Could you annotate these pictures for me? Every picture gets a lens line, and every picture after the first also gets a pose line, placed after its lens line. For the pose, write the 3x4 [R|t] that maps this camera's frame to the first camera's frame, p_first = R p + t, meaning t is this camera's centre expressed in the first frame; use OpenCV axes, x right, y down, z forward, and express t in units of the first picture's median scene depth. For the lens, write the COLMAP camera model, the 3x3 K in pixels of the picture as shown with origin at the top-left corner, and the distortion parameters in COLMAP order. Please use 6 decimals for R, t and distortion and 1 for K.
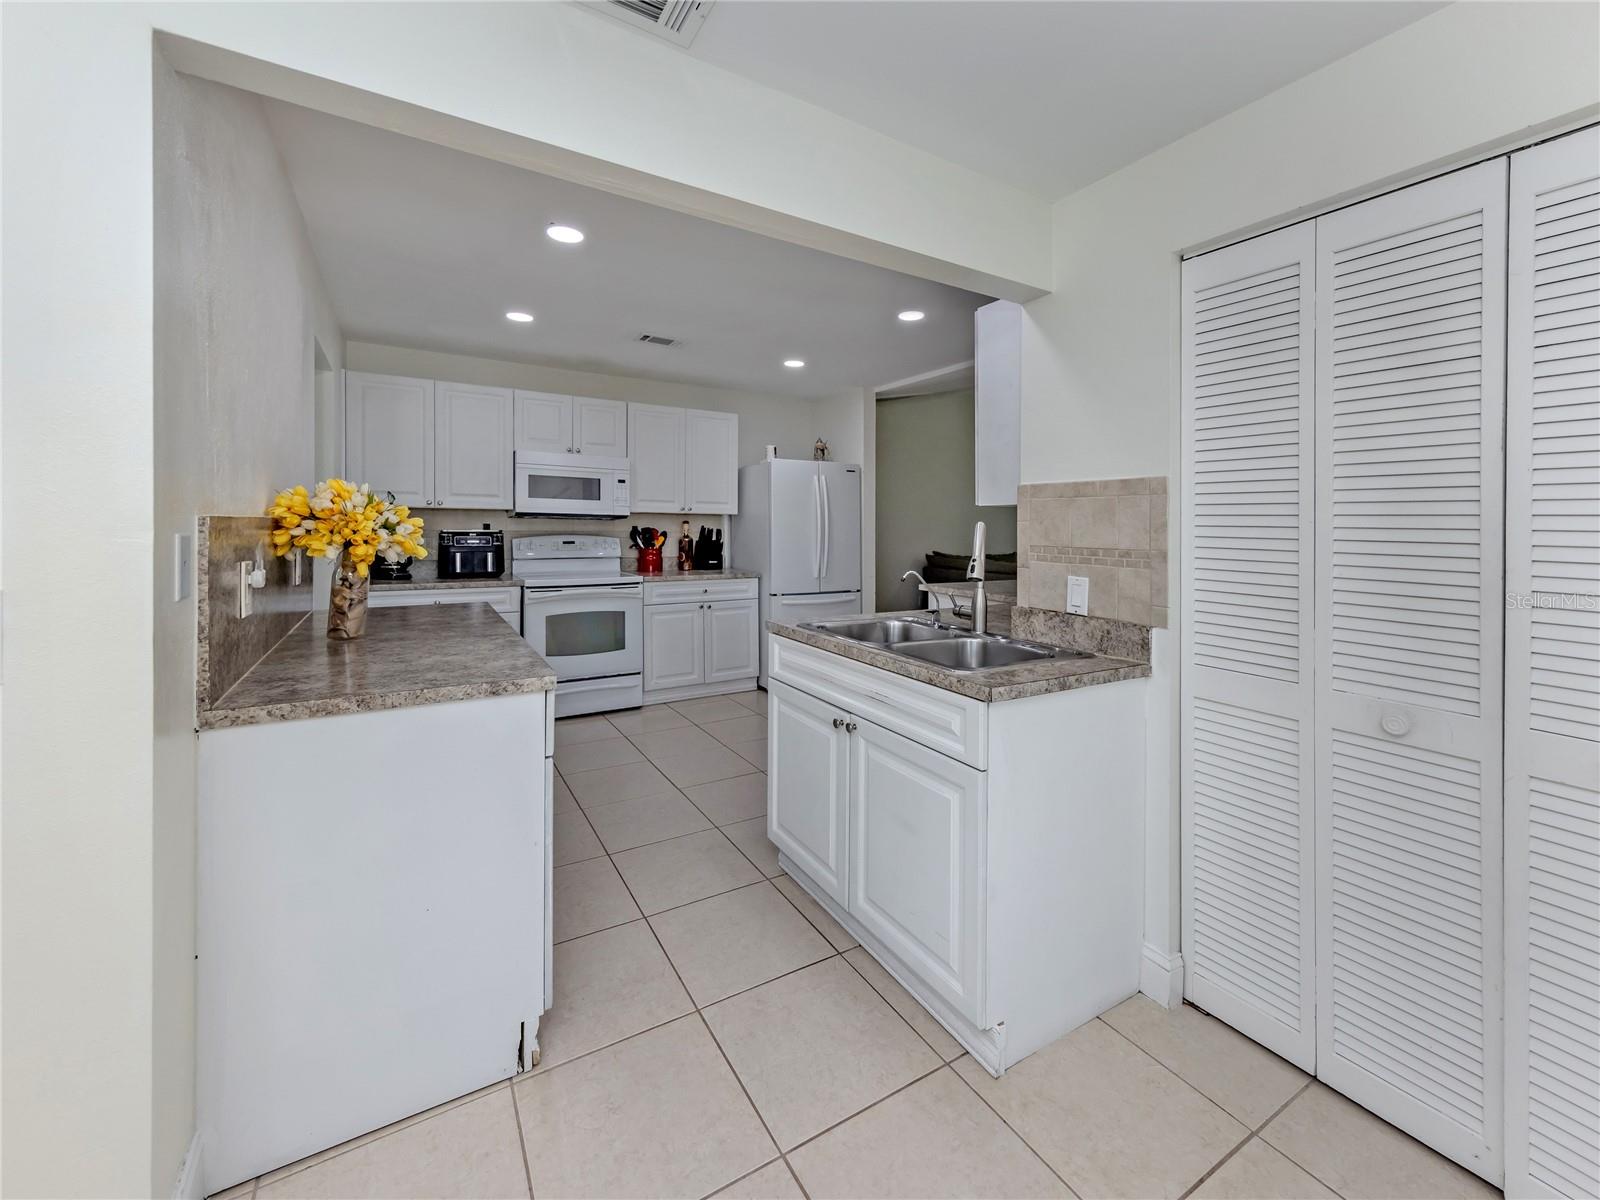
lens RADIAL K [[619.5, 0, 787.2], [0, 619.5, 540.7], [0, 0, 1]] dist [-0.001090, -0.000024]
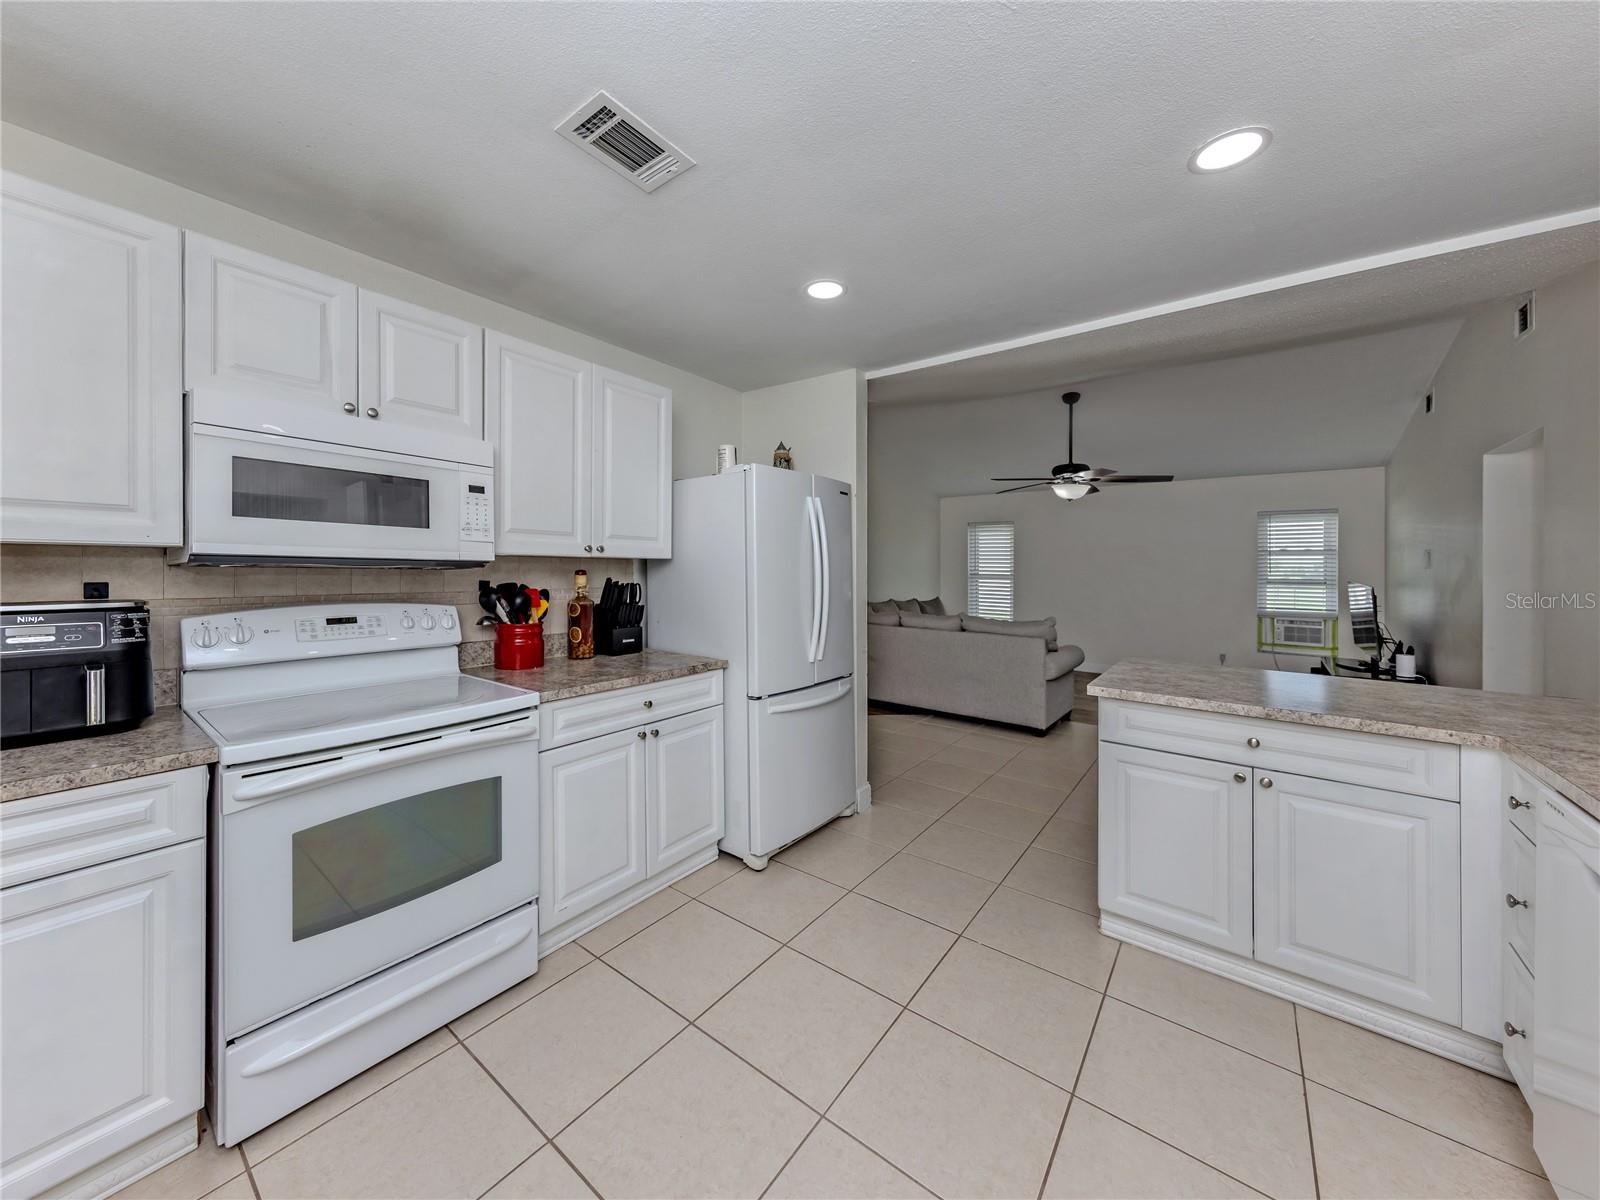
lens RADIAL K [[573.1, 0, 743.7], [0, 573.1, 575.6], [0, 0, 1]] dist [0.005718, -0.000763]
pose [[0.943400, -0.006511, 0.331594, -0.214738], [0.008306, 0.999958, -0.003998, -0.025589], [-0.331554, 0.006526, 0.943414, 0.505481]]
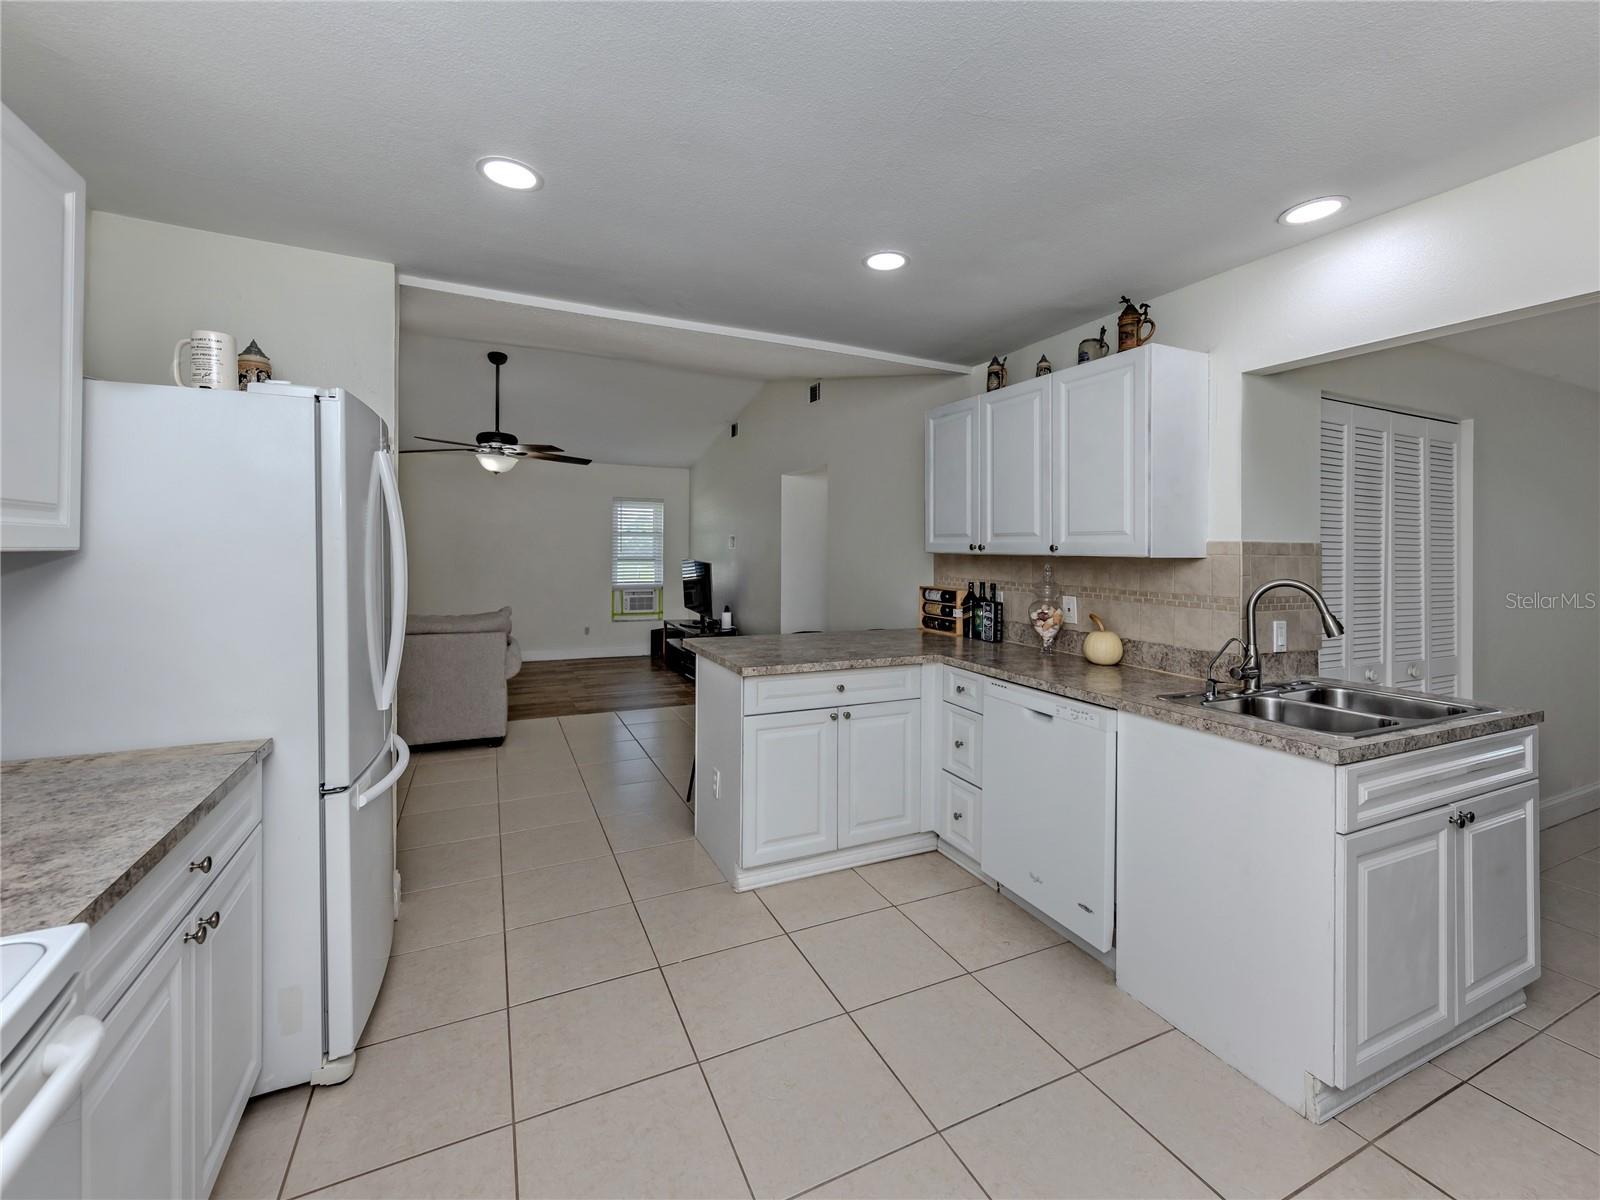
lens RADIAL K [[677.0, 0, 812.0], [0, 677.0, 545.0], [0, 0, 1]] dist [-0.003590, 0.000081]
pose [[0.091877, -0.005050, 0.995758, -0.372558], [0.016371, 0.999860, 0.003561, -0.044012], [-0.995636, 0.015974, 0.091947, 0.716783]]
